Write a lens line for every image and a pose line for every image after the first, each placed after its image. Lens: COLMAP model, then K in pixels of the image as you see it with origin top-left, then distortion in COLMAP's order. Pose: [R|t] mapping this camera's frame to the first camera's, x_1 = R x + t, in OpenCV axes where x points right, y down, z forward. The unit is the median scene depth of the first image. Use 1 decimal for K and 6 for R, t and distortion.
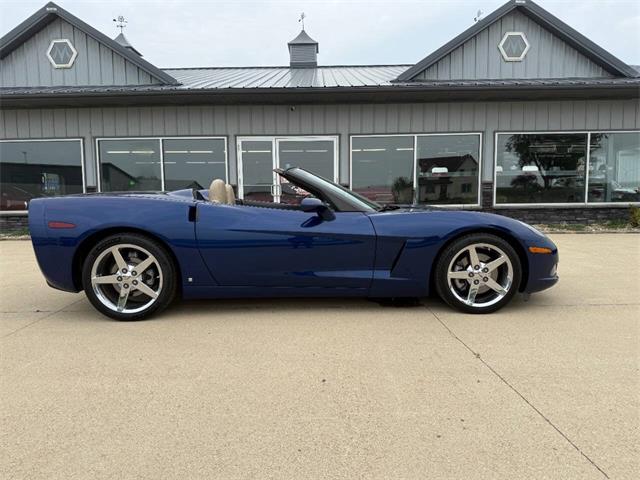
lens RADIAL K [[359.7, 0, 319.8], [0, 359.7, 220.4], [0, 0, 1]] dist [0.002312, -0.000759]
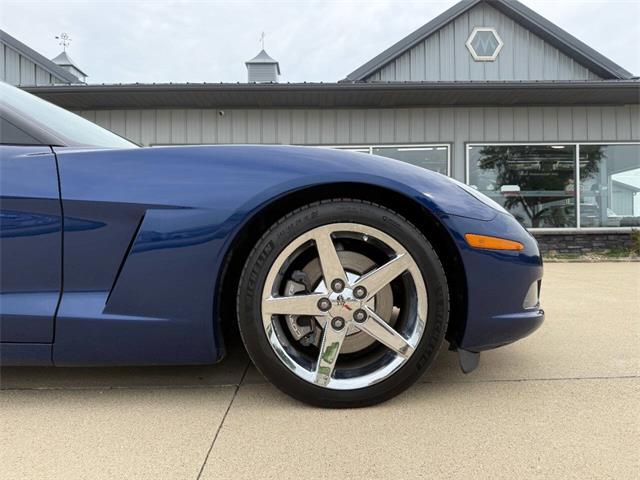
lens RADIAL K [[387.1, 0, 297.5], [0, 387.1, 230.3], [0, 0, 1]] dist [-0.000987, -0.002437]
pose [[0.999920, 0.000491, 0.012637, 0.087768], [0.000456, 0.997198, -0.074808, 0.023099], [-0.012639, 0.074808, 0.997118, 0.130113]]
